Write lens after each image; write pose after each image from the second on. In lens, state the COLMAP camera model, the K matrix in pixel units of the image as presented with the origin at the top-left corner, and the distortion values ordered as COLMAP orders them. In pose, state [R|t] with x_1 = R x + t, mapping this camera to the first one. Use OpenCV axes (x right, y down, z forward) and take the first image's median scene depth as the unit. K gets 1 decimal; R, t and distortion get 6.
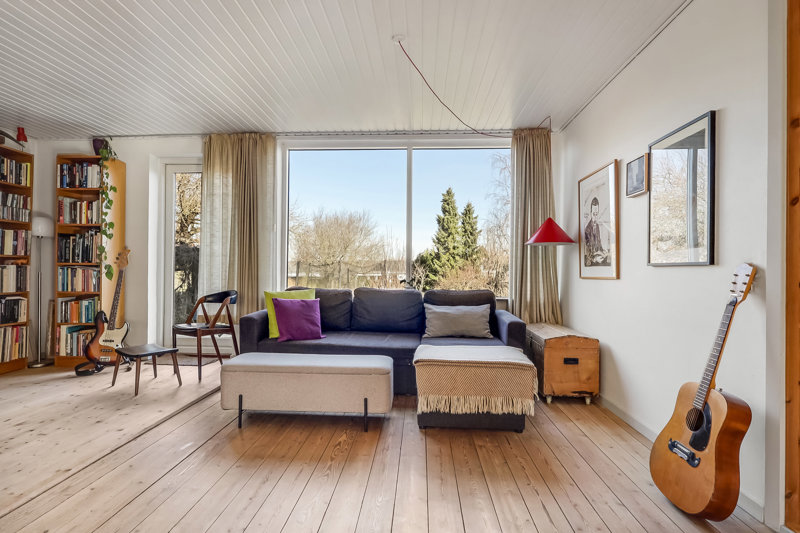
lens RADIAL K [[411.7, 0, 400.0], [0, 411.7, 266.5], [0, 0, 1]] dist [-0.001233, -0.000122]
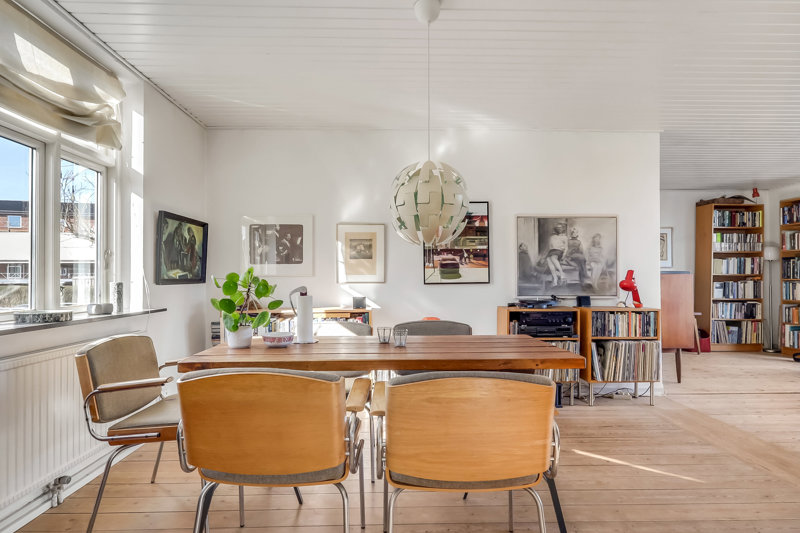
lens RADIAL K [[430.6, 0, 394.7], [0, 430.6, 275.1], [0, 0, 1]] dist [0.002348, 0.001116]
pose [[0.075312, -0.012602, -0.997080, 0.524282], [0.011225, 0.999867, -0.011790, -0.019282], [0.997097, -0.010305, 0.075443, -0.413680]]
